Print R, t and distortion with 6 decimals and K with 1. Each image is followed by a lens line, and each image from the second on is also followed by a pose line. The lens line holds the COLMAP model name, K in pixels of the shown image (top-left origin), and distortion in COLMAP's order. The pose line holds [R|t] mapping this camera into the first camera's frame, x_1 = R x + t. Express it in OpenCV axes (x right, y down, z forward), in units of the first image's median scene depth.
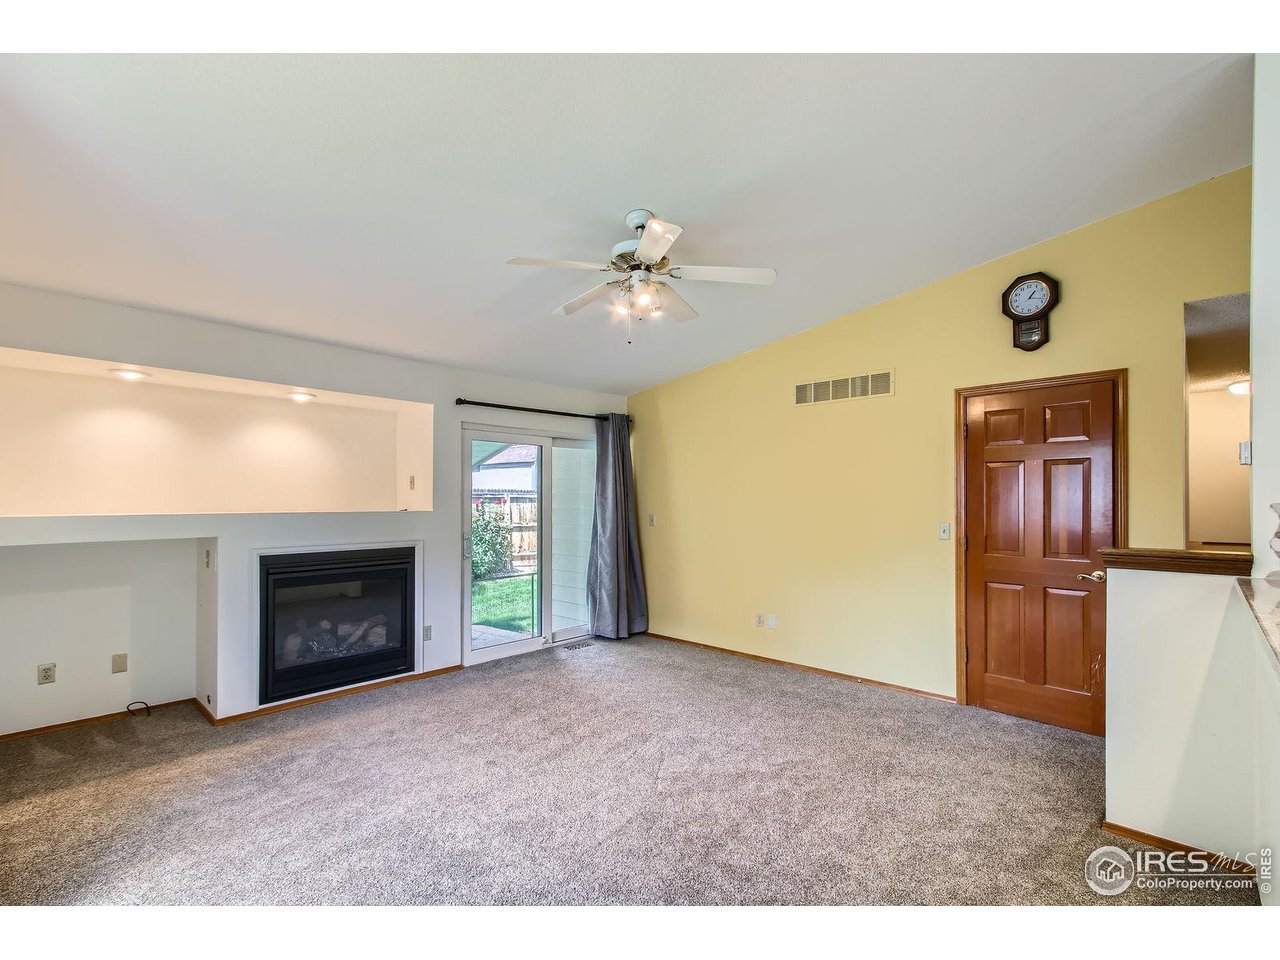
lens RADIAL K [[581.4, 0, 644.8], [0, 581.4, 491.8], [0, 0, 1]] dist [0.002952, -0.000057]
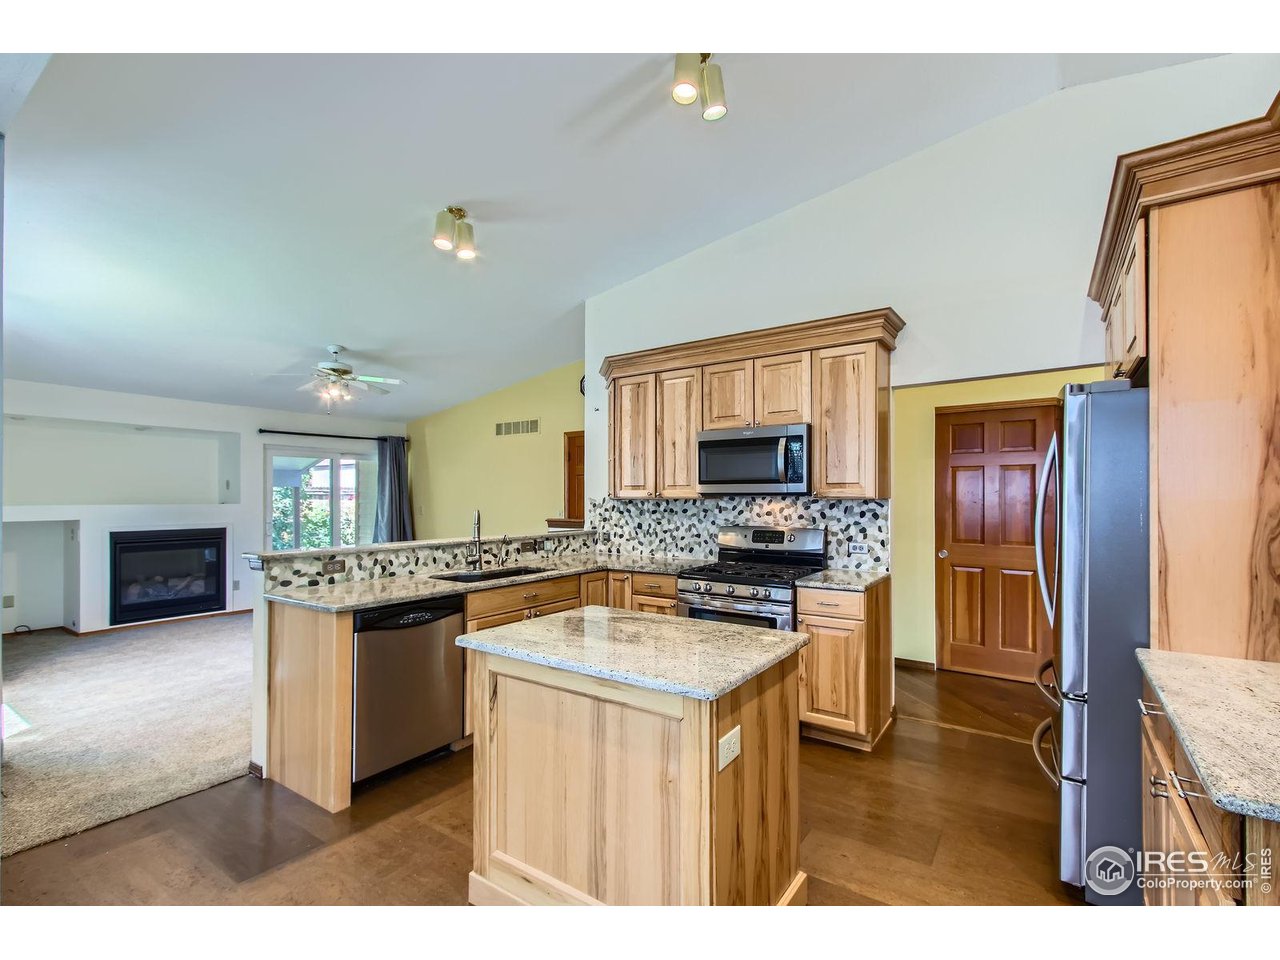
lens RADIAL K [[581.4, 0, 644.8], [0, 581.4, 491.8], [0, 0, 1]] dist [0.002952, -0.000057]
pose [[0.988047, -0.000947, 0.154152, 0.435187], [0.000486, 0.999995, 0.003032, -0.003510], [-0.154154, -0.002921, 0.988042, -0.646856]]
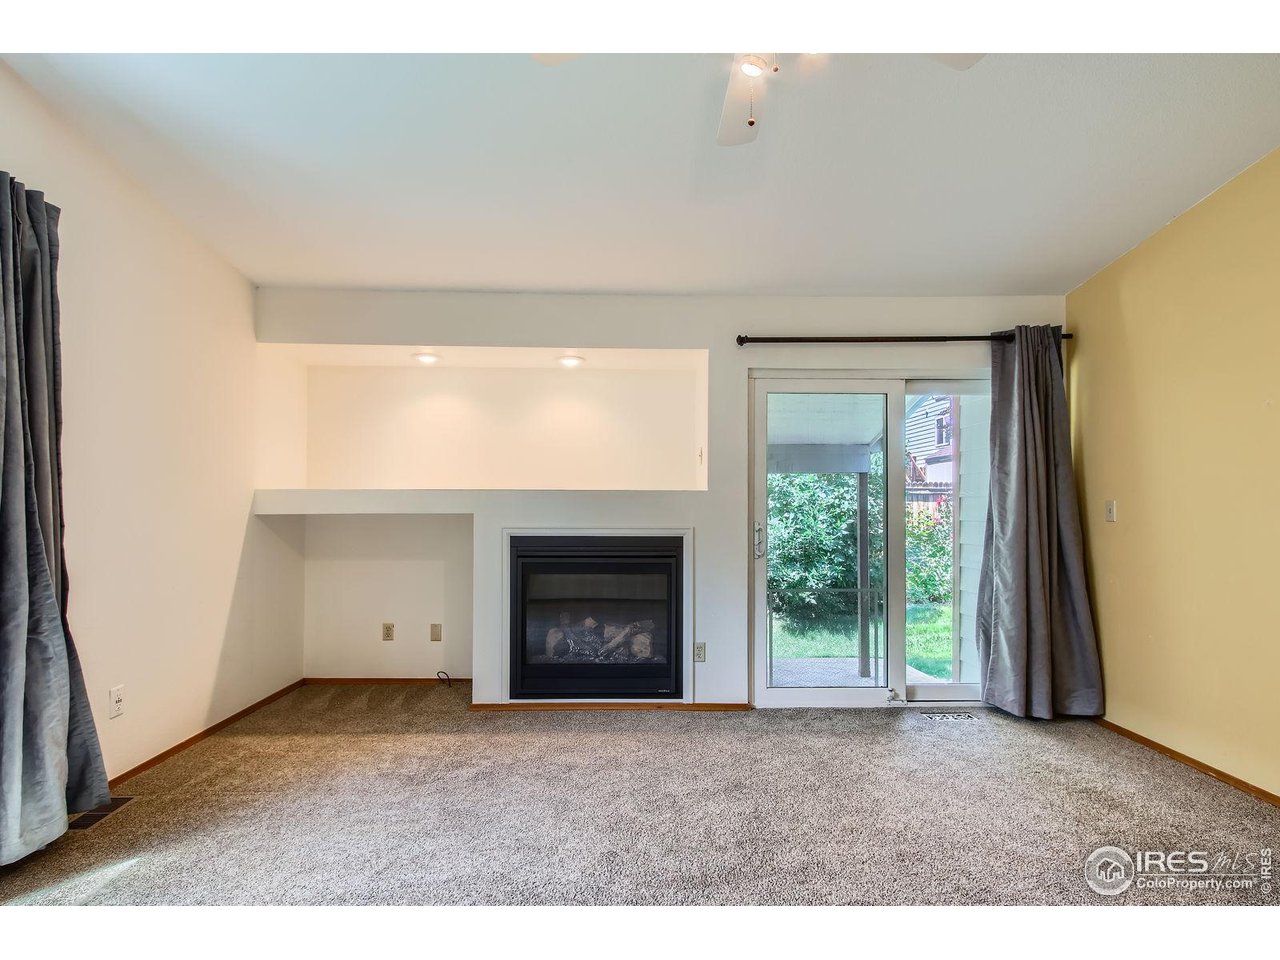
lens RADIAL K [[678.0, 0, 641.7], [0, 678.0, 489.2], [0, 0, 1]] dist [-0.004286, -0.000036]
pose [[0.698167, -0.018290, -0.715701, 0.204446], [0.008149, 0.999812, -0.017601, 0.045772], [0.715888, 0.006456, 0.698185, 0.324999]]
